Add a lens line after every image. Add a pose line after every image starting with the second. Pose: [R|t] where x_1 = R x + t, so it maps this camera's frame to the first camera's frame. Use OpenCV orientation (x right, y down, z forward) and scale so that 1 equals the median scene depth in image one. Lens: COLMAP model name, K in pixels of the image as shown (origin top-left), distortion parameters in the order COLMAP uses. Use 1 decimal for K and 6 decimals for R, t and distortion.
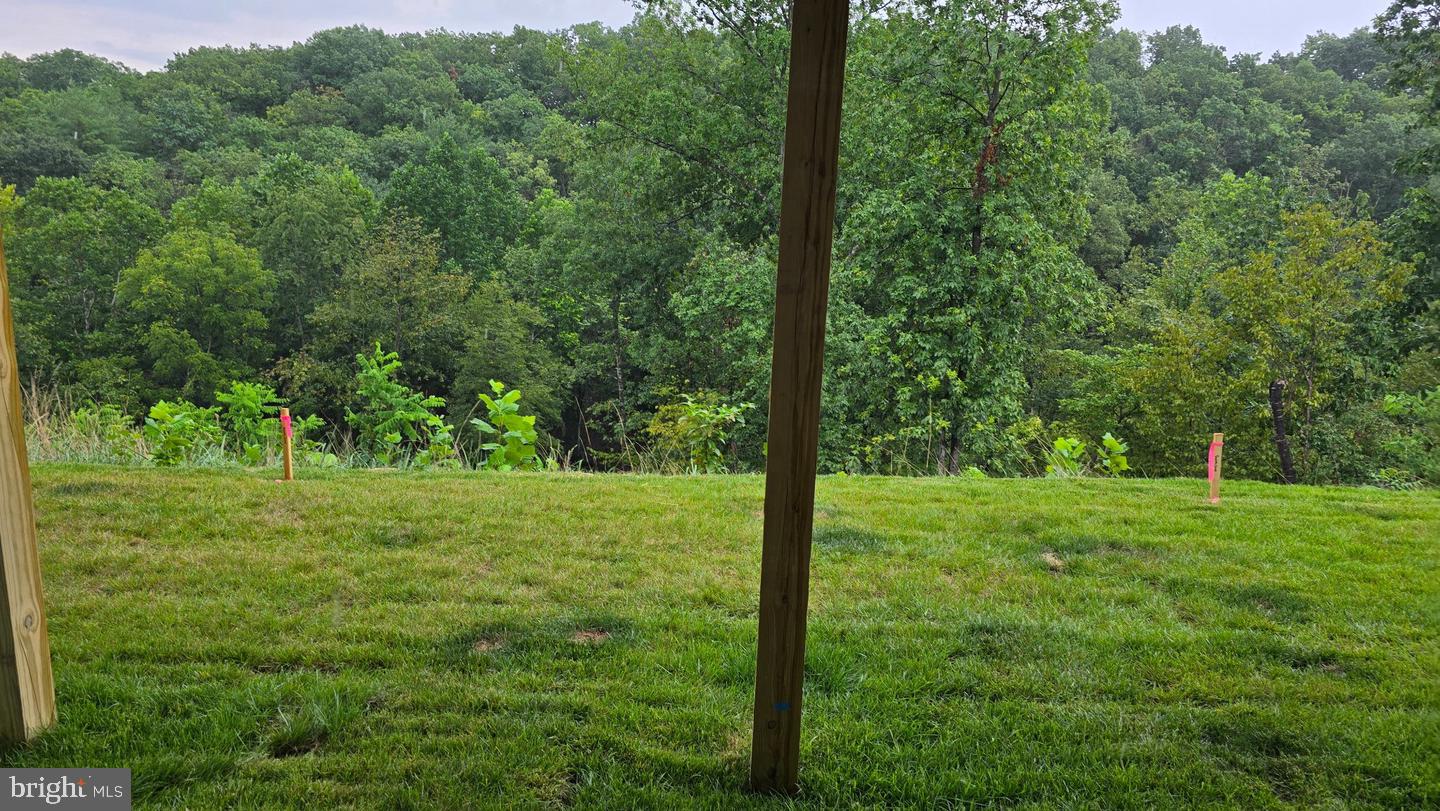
lens RADIAL K [[1019.4, 0, 720.0], [0, 1019.4, 405.5], [0, 0, 1]] dist [0.088680, -0.087491]
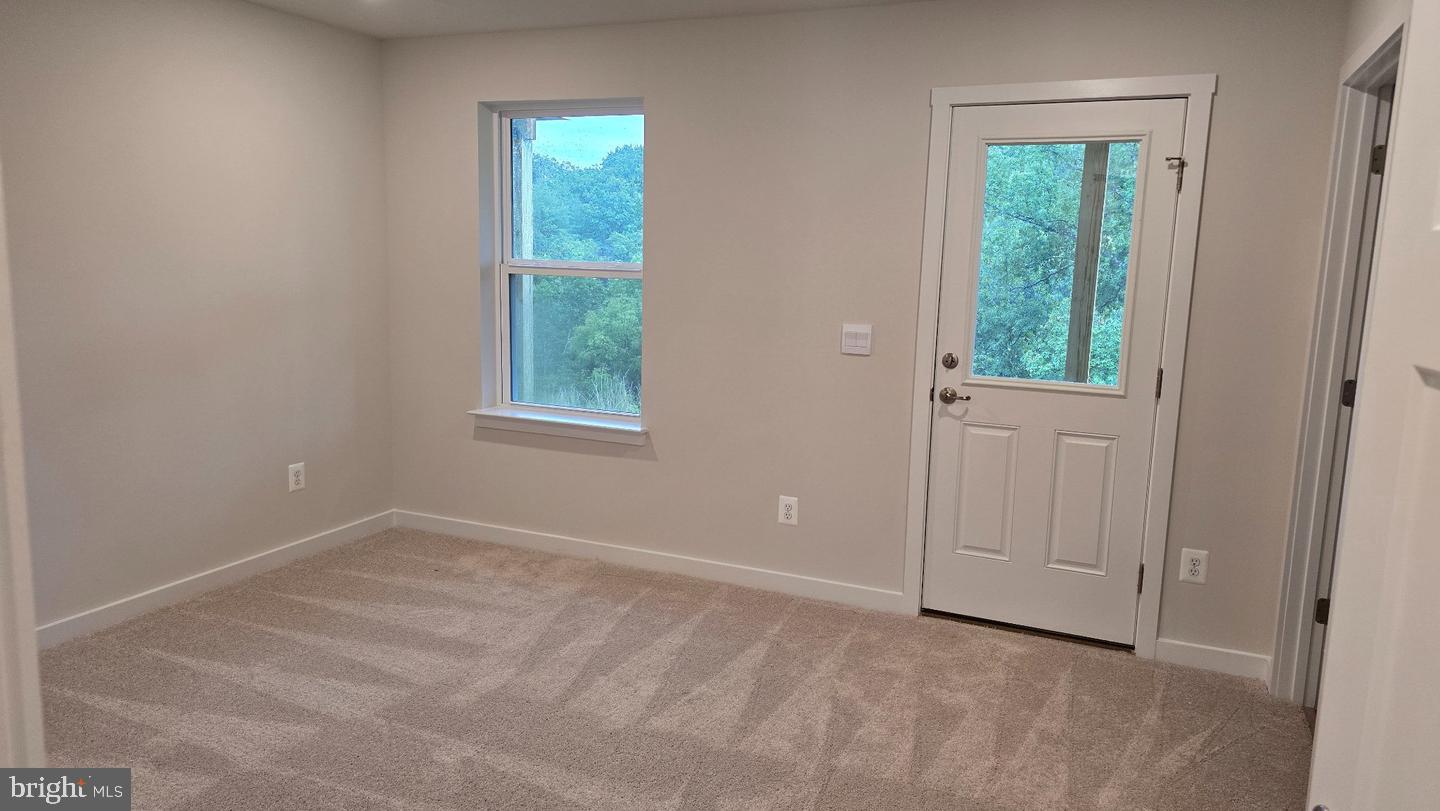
lens RADIAL K [[1000.9, 0, 725.5], [0, 1000.9, 400.4], [0, 0, 1]] dist [0.076397, -0.085579]
pose [[0.943934, 0.037710, -0.327972, 0.022227], [-0.059845, 0.996541, -0.057659, 0.089095], [0.324664, 0.074054, 0.942926, -0.427970]]
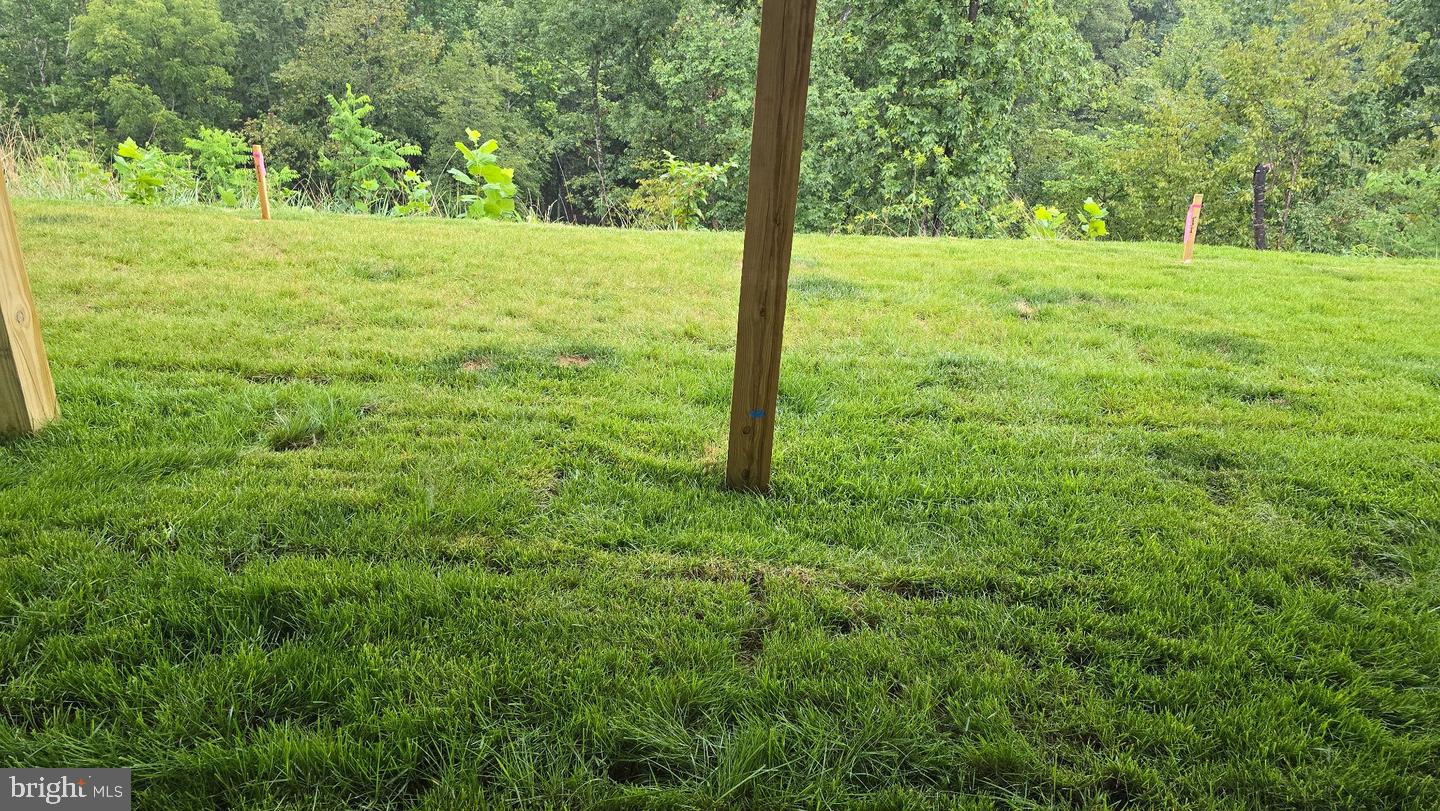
lens RADIAL K [[1009.9, 0, 717.8], [0, 1009.9, 398.7], [0, 0, 1]] dist [0.079570, -0.072776]
pose [[0.999641, 0.018176, 0.019669, -0.000339], [-0.021818, 0.978616, 0.204537, 0.021200], [-0.015531, -0.204892, 0.978661, -0.004047]]
